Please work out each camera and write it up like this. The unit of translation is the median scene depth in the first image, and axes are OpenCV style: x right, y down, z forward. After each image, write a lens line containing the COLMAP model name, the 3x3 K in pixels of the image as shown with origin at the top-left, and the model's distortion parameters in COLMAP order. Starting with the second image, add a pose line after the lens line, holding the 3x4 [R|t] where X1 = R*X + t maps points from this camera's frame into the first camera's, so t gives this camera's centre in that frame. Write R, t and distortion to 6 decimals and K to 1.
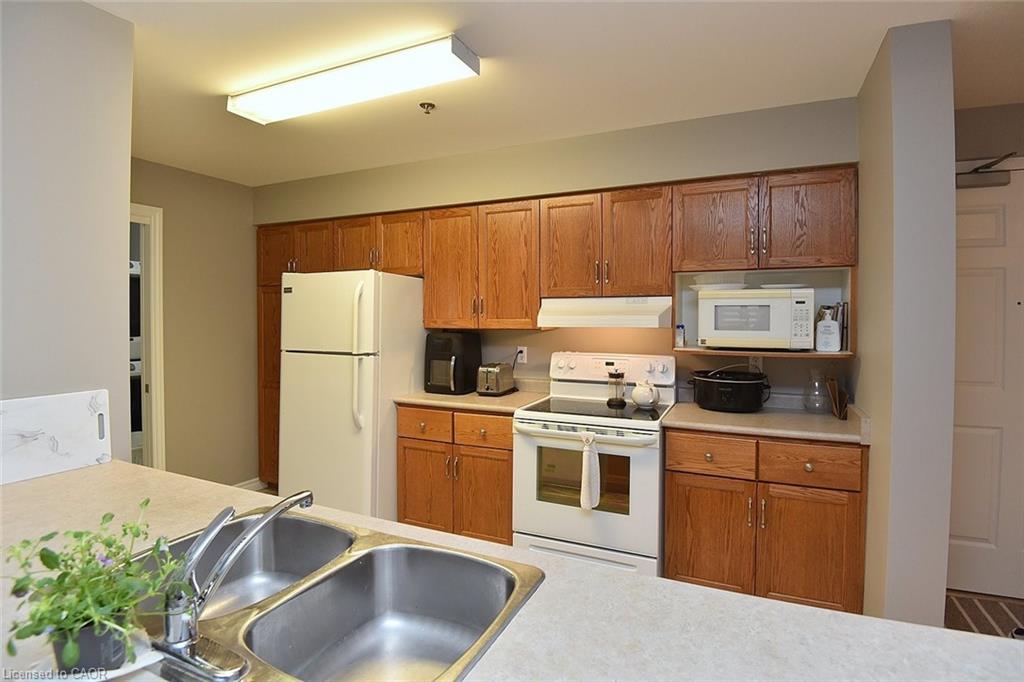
lens RADIAL K [[516.3, 0, 510.2], [0, 516.3, 320.8], [0, 0, 1]] dist [-0.027333, -0.000846]
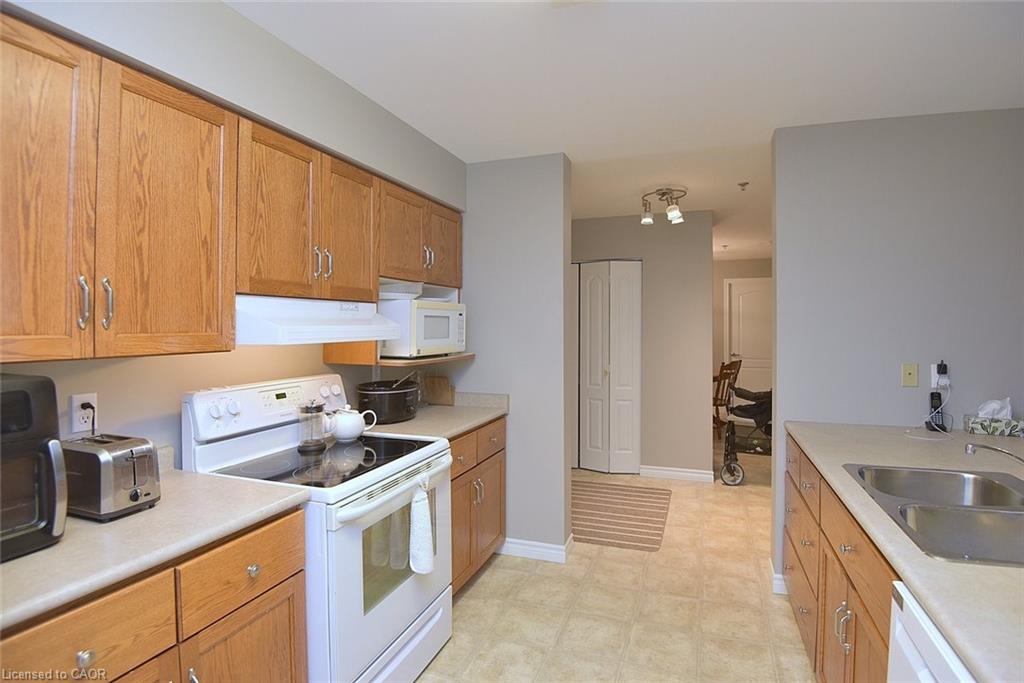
lens RADIAL K [[497.1, 0, 543.5], [0, 497.1, 327.6], [0, 0, 1]] dist [-0.000067, -0.000138]
pose [[-0.117270, -0.003796, 0.993093, -0.505210], [0.013602, 0.999893, 0.005428, -0.005911], [-0.993007, 0.014145, -0.117206, 0.731385]]
